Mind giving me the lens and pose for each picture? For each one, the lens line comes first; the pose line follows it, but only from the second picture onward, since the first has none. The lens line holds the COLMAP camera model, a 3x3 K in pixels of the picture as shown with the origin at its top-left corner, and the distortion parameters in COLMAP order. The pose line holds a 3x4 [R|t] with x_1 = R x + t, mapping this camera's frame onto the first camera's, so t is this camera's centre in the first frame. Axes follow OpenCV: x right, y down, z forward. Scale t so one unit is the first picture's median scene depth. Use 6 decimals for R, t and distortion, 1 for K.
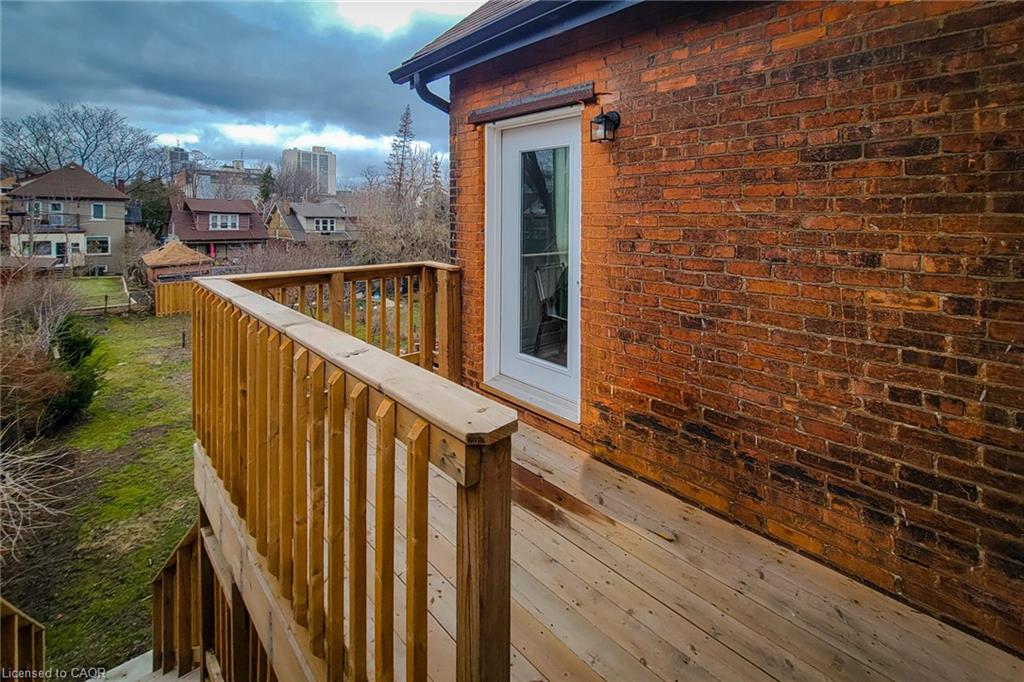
lens RADIAL K [[444.6, 0, 504.4], [0, 444.6, 233.3], [0, 0, 1]] dist [-0.002754, -0.000283]
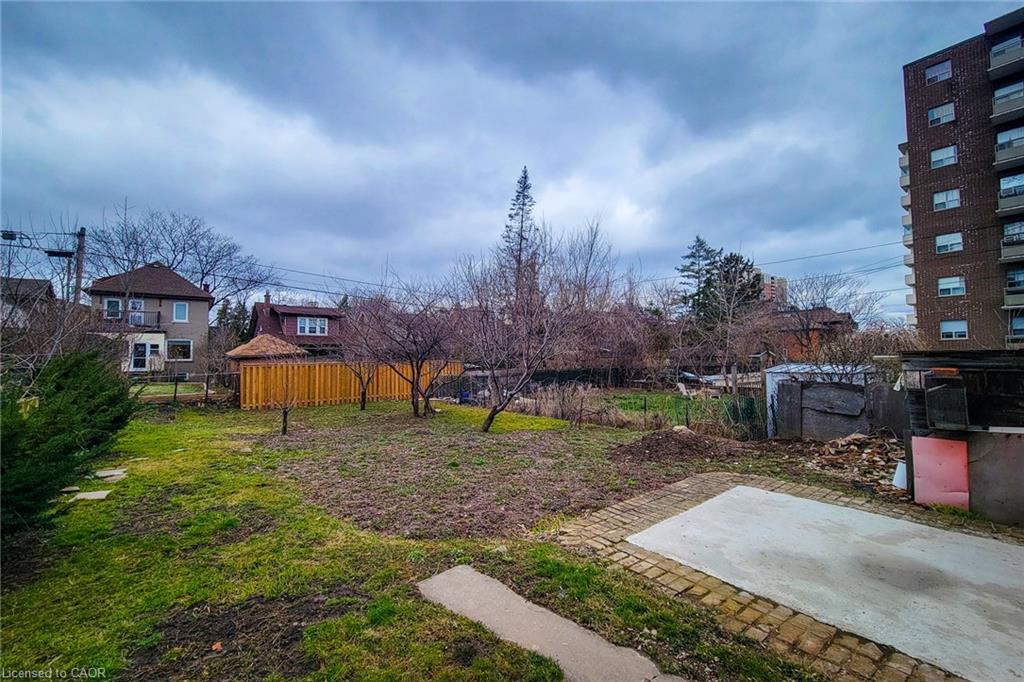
lens RADIAL K [[420.1, 0, 512.0], [0, 420.1, 341.0], [0, 0, 1]] dist [0.001469, 0.000088]
pose [[0.995579, -0.030557, -0.088819, -0.272143], [0.023939, 0.996923, -0.074640, 0.137228], [0.090826, 0.072184, 0.993247, 0.340658]]
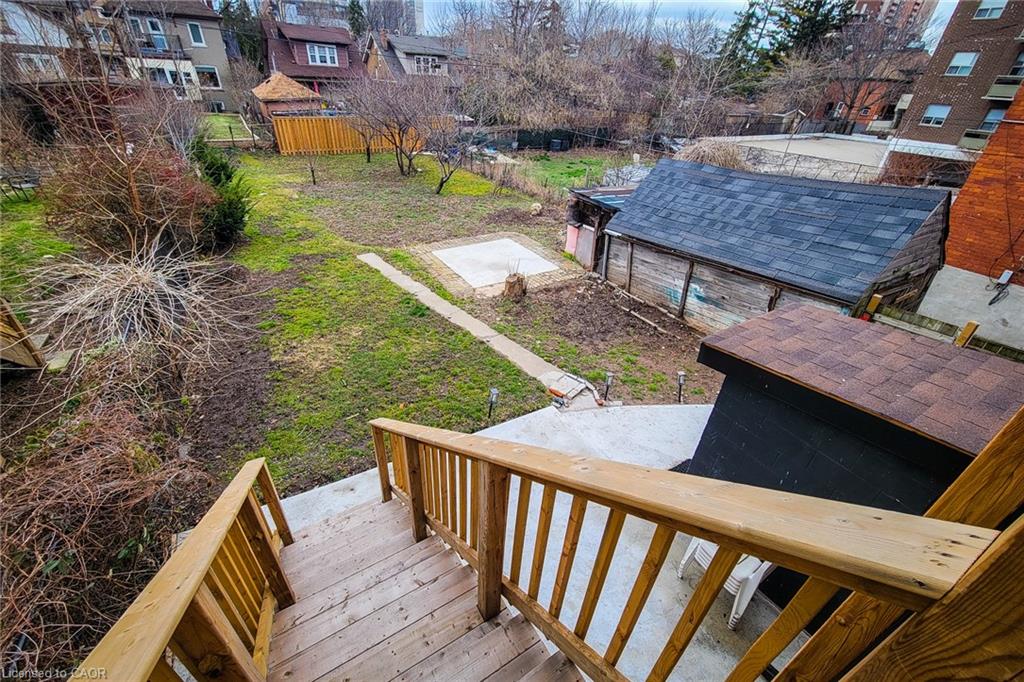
lens RADIAL K [[420.1, 0, 512.0], [0, 420.1, 341.0], [0, 0, 1]] dist [0.001469, 0.000088]
pose [[0.981154, 0.128835, -0.144009, -0.087760], [-0.039005, 0.861993, 0.505417, 0.051723], [0.189251, -0.490275, 0.850773, 0.091836]]
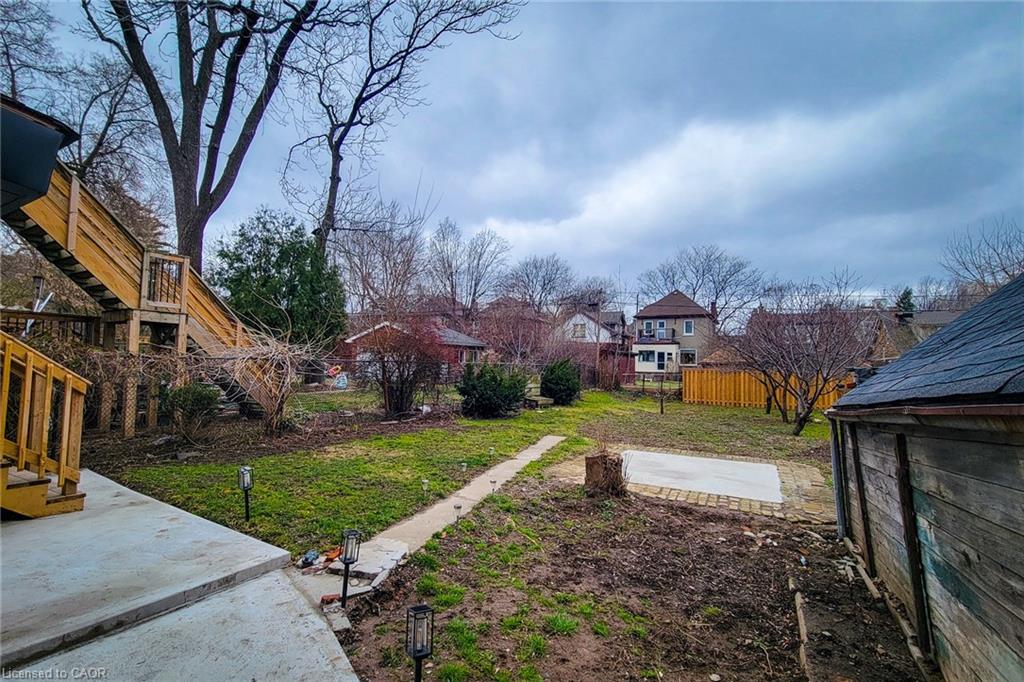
lens RADIAL K [[456.1, 0, 512.0], [0, 456.1, 341.0], [0, 0, 1]] dist [0.000981, 0.000060]
pose [[0.329462, -0.050248, -0.942831, 0.060853], [-0.053033, 0.996022, -0.071614, 0.145471], [0.942678, 0.073595, 0.325487, 0.296318]]
